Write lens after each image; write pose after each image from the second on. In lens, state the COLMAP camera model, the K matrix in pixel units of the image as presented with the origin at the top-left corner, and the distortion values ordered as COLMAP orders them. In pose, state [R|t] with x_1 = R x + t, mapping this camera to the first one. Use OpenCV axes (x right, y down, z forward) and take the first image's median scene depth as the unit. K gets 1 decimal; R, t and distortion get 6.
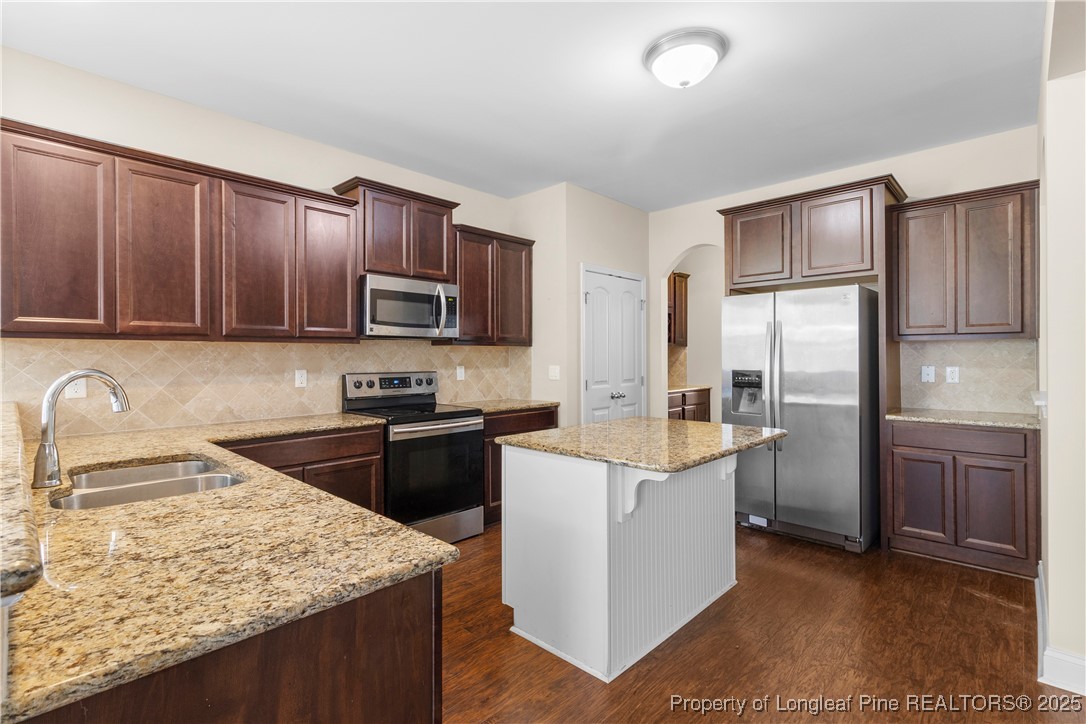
lens RADIAL K [[503.7, 0, 543.0], [0, 503.7, 361.7], [0, 0, 1]] dist [-0.000597, 0.000123]
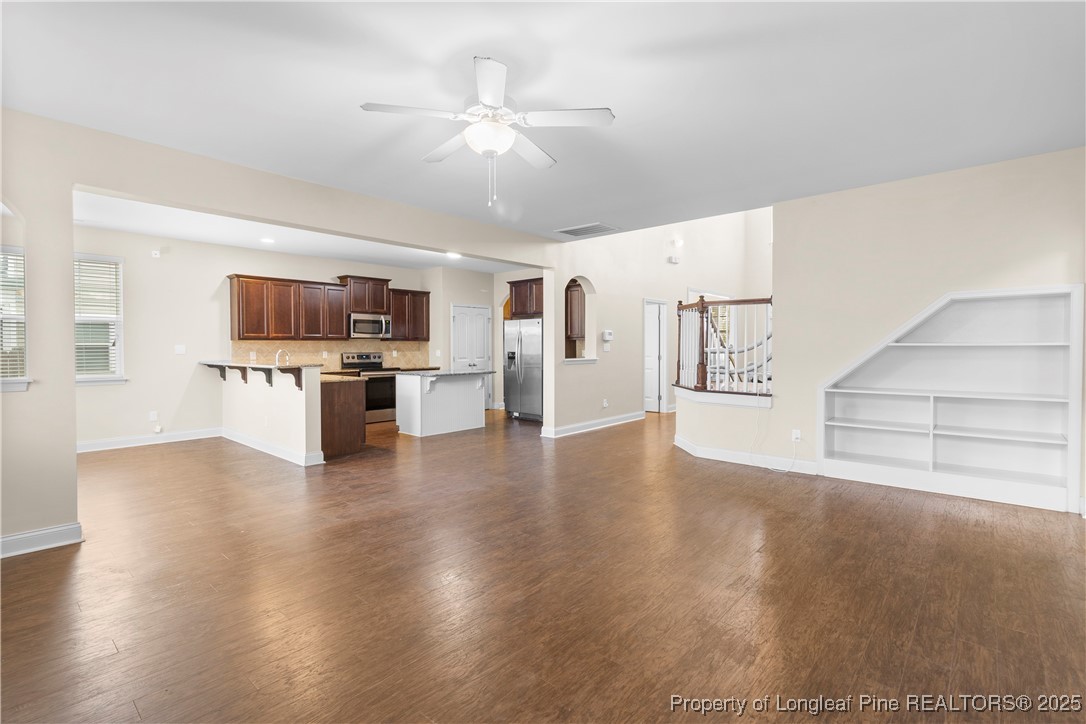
lens RADIAL K [[503.7, 0, 542.1], [0, 503.7, 362.8], [0, 0, 1]] dist [-0.000597, 0.000123]
pose [[0.999701, -0.000370, 0.024437, 0.480230], [-0.000175, 0.999752, 0.022279, 0.015493], [-0.024439, -0.022276, 0.999453, -1.368991]]
